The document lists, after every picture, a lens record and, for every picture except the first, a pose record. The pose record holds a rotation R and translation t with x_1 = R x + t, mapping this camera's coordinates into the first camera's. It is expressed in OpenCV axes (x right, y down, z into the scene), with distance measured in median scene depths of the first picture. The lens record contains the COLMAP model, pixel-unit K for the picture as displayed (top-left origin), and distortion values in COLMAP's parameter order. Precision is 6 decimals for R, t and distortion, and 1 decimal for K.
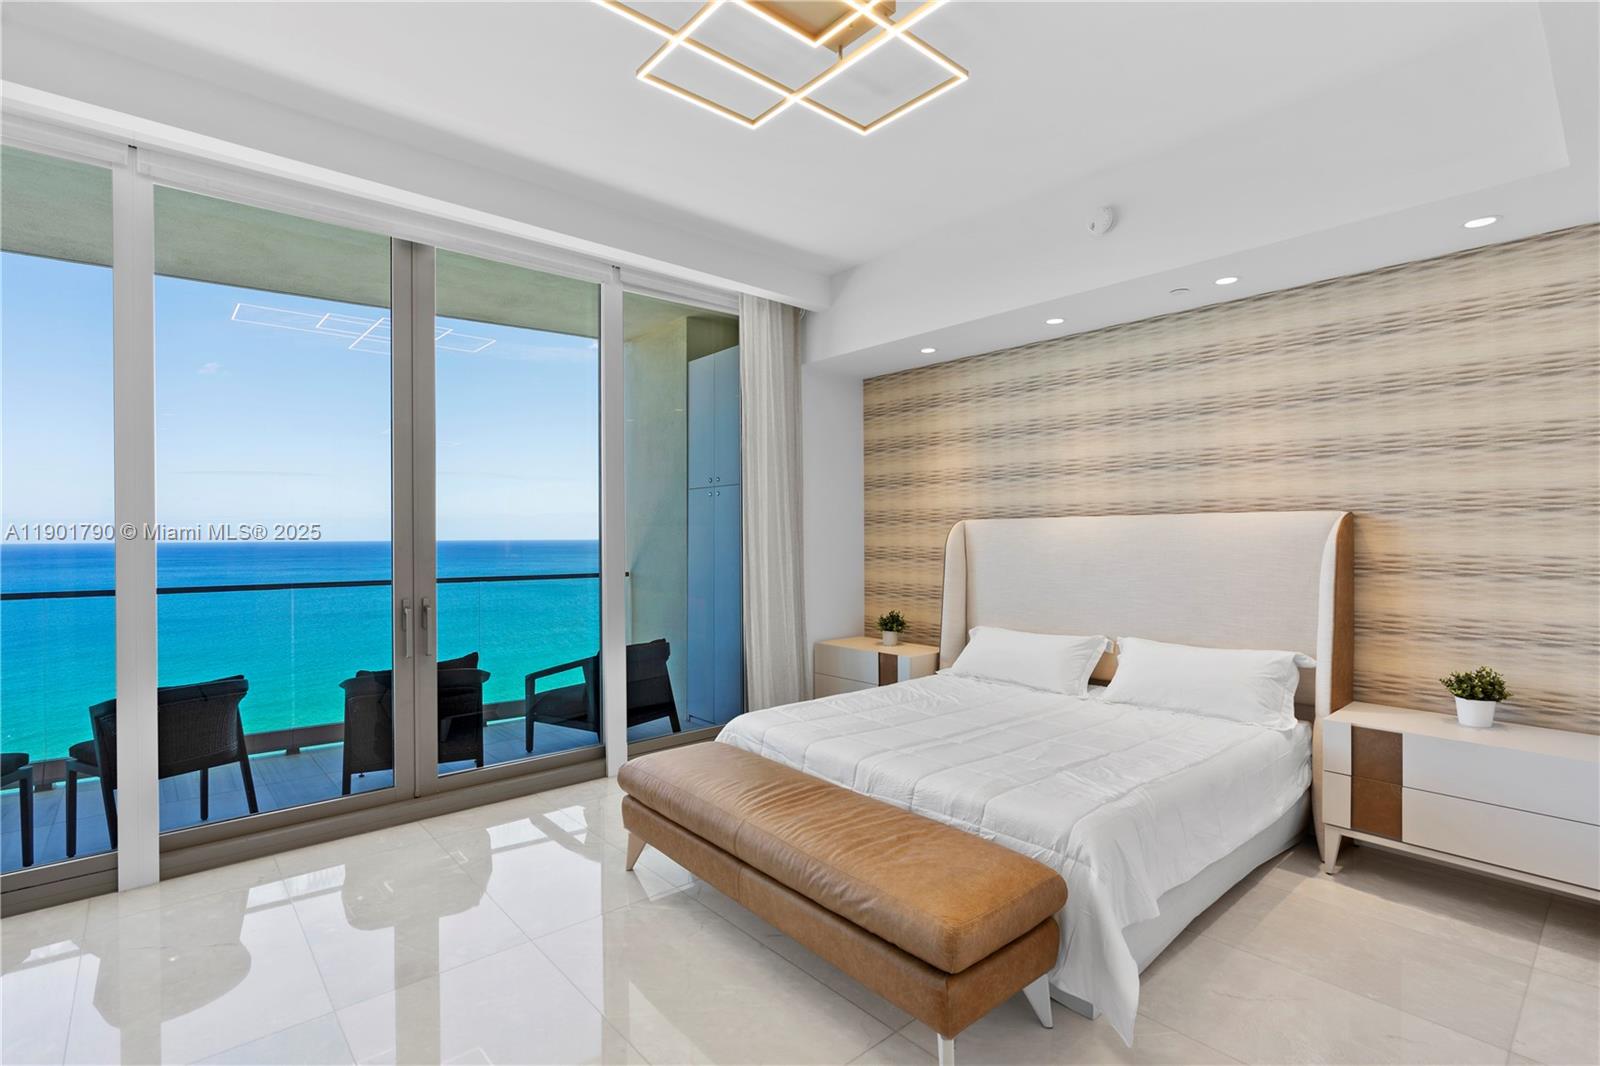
lens RADIAL K [[739.5, 0, 800.0], [0, 739.5, 533.0], [0, 0, 1]] dist [-0.002892, 0.000850]
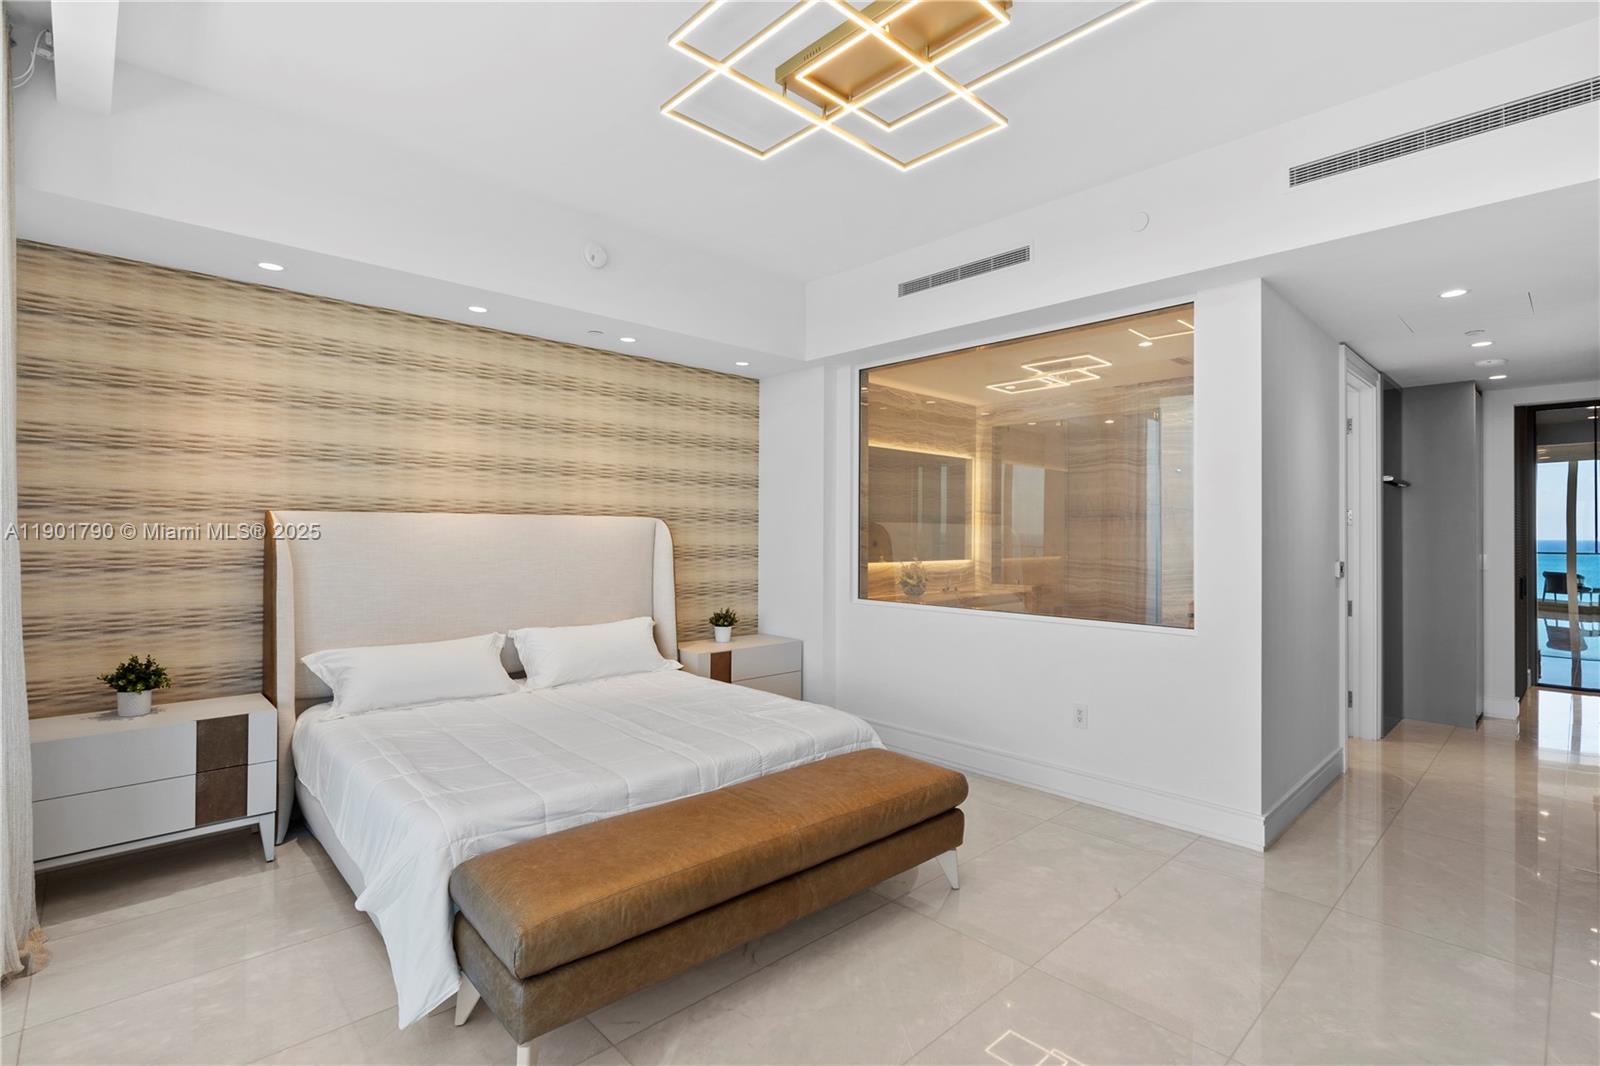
lens RADIAL K [[739.5, 0, 800.0], [0, 739.5, 533.0], [0, 0, 1]] dist [-0.002892, 0.000850]
pose [[-0.010565, -0.000435, 0.999944, -0.572843], [-0.011878, 0.999929, 0.000310, -0.002310], [-0.999874, -0.011874, -0.010569, 0.549116]]
